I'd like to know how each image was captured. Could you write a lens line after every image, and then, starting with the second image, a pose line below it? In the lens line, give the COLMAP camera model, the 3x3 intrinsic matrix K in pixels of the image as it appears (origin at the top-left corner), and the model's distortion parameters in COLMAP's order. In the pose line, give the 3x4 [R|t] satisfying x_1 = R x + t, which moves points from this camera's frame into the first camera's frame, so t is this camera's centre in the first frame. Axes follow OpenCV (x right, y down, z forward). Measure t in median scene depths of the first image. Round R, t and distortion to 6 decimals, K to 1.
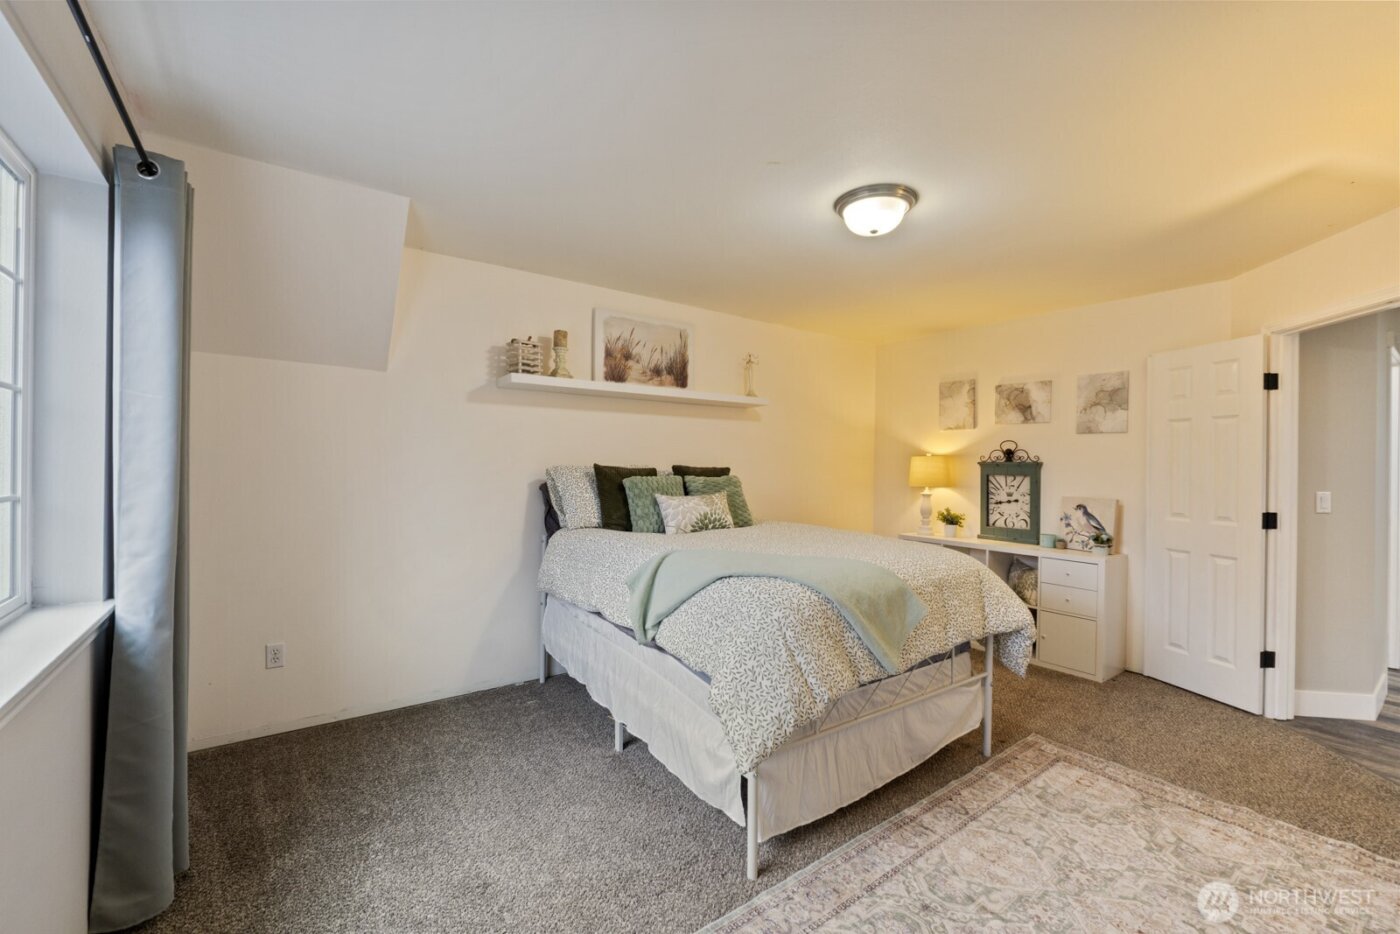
lens RADIAL K [[587.6, 0, 703.7], [0, 587.6, 464.3], [0, 0, 1]] dist [-0.006816, -0.002150]
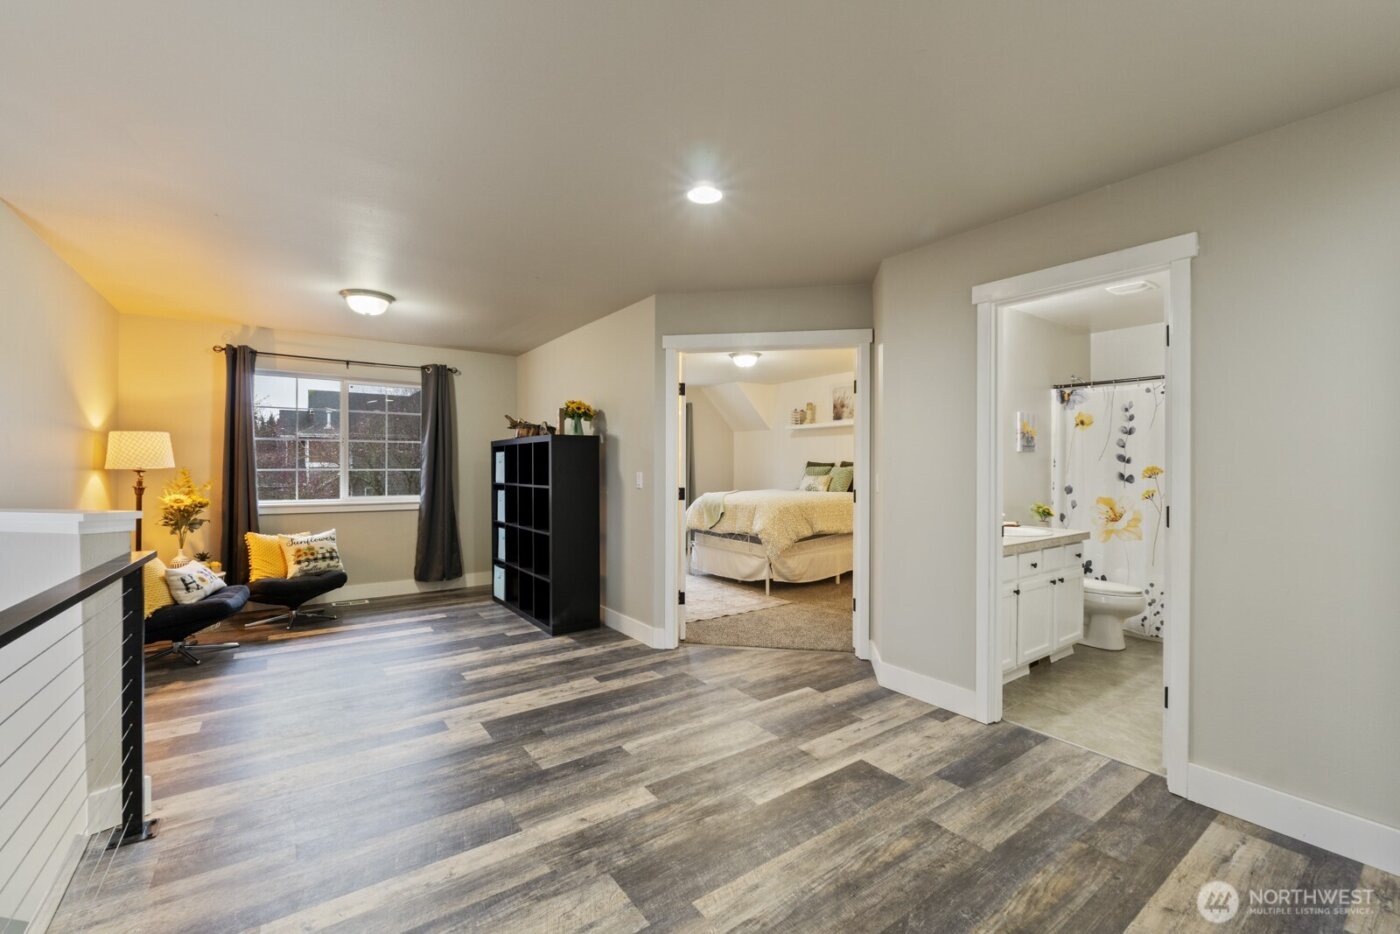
lens RADIAL K [[587.6, 0, 698.9], [0, 587.6, 468.6], [0, 0, 1]] dist [-0.006816, -0.002150]
pose [[-0.022007, -0.006851, -0.999734, 1.859411], [-0.000682, 0.999976, -0.006838, 0.038822], [0.999758, 0.000532, -0.022011, 0.568994]]
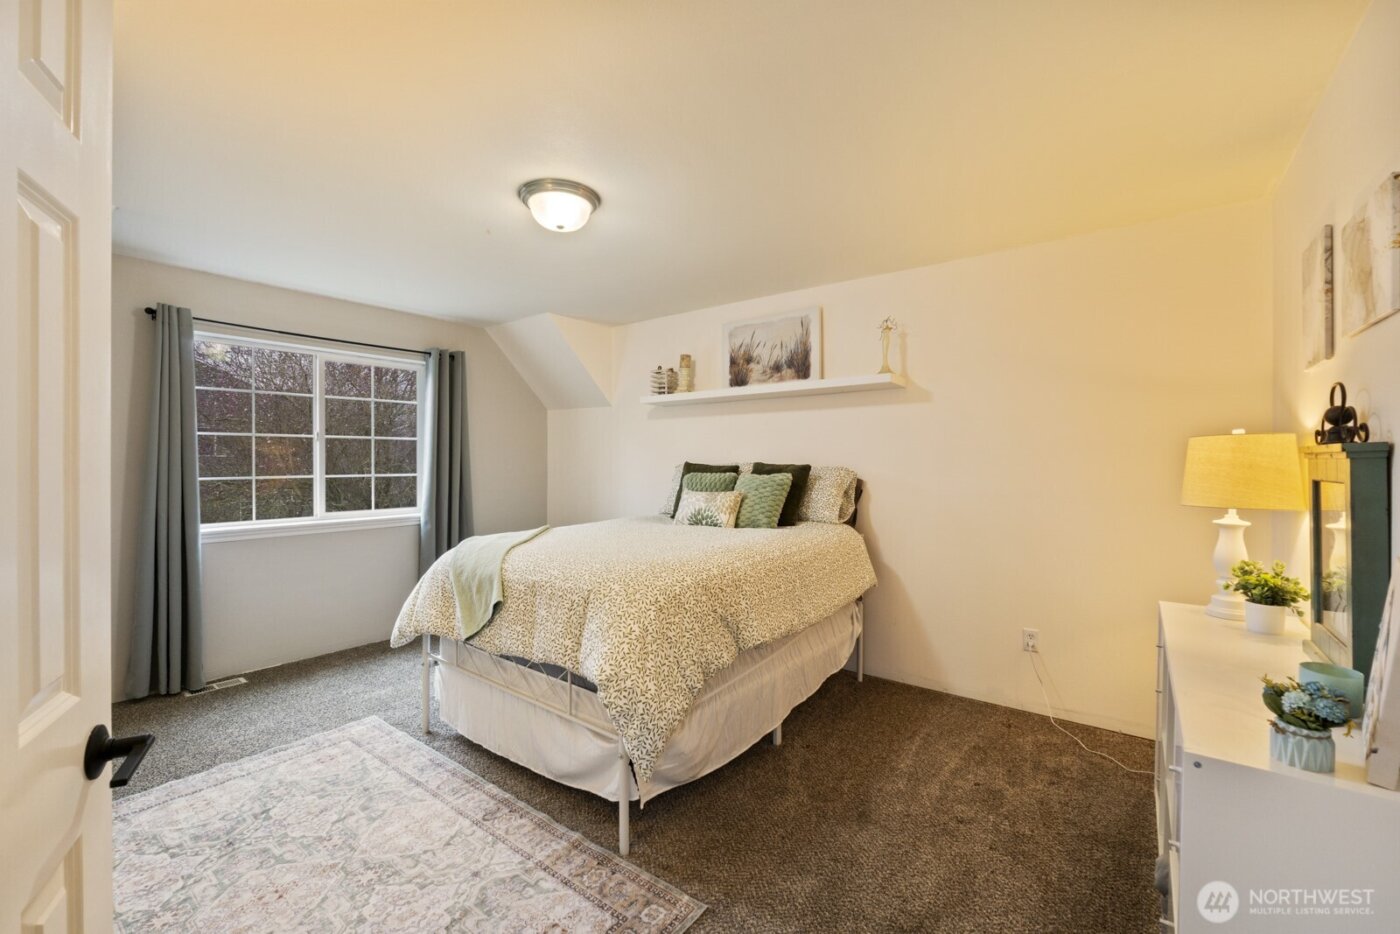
lens RADIAL K [[587.6, 0, 700.3], [0, 587.6, 460.5], [0, 0, 1]] dist [-0.006816, -0.002150]
pose [[0.267744, -0.012763, -0.963405, 0.874337], [0.004559, 0.999918, -0.011980, 0.009620], [0.963479, -0.001185, 0.267781, 0.638608]]
